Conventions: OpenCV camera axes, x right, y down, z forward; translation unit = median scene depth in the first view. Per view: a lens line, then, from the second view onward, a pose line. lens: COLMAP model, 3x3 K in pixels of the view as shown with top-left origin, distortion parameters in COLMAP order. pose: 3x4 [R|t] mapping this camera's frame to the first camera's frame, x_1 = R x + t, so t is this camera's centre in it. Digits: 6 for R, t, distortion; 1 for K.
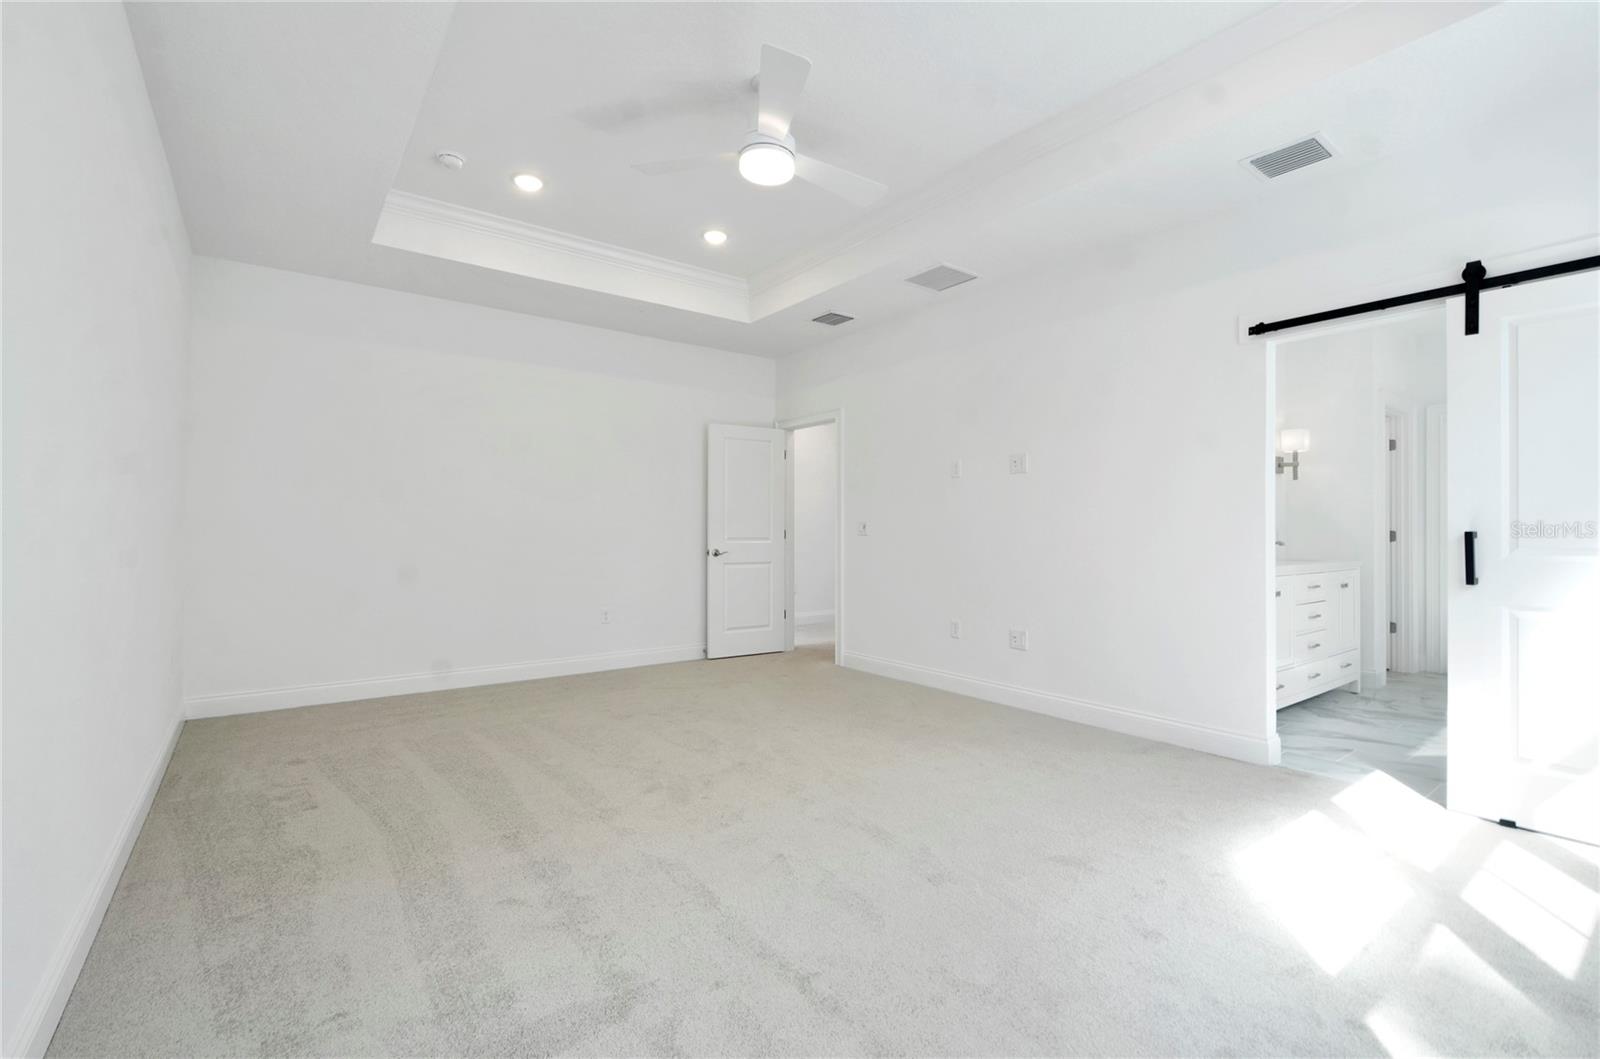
lens RADIAL K [[715.2, 0, 800.0], [0, 715.2, 529.5], [0, 0, 1]] dist [-0.003310, -0.000545]
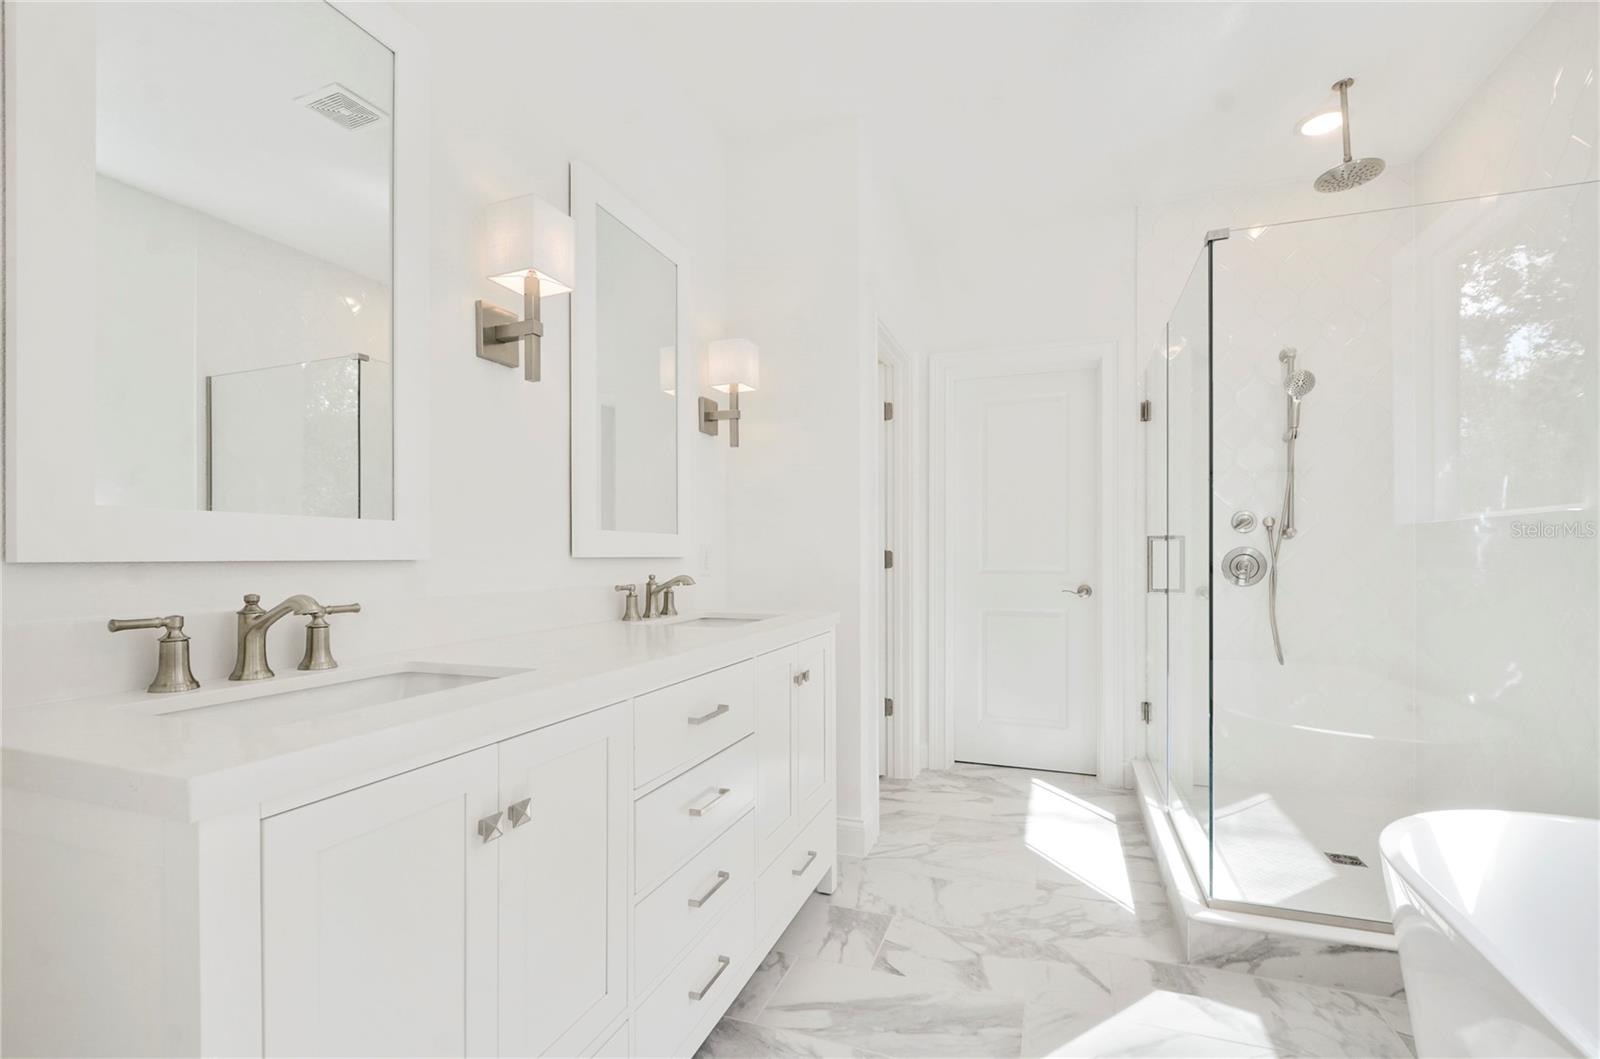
lens RADIAL K [[698.8, 0, 797.2], [0, 698.8, 540.9], [0, 0, 1]] dist [-0.002796, -0.000811]
pose [[0.844868, 0.003981, 0.534959, 0.470605], [-0.000856, 0.999981, -0.006089, -0.001765], [-0.534973, 0.004687, 0.844856, 0.567245]]
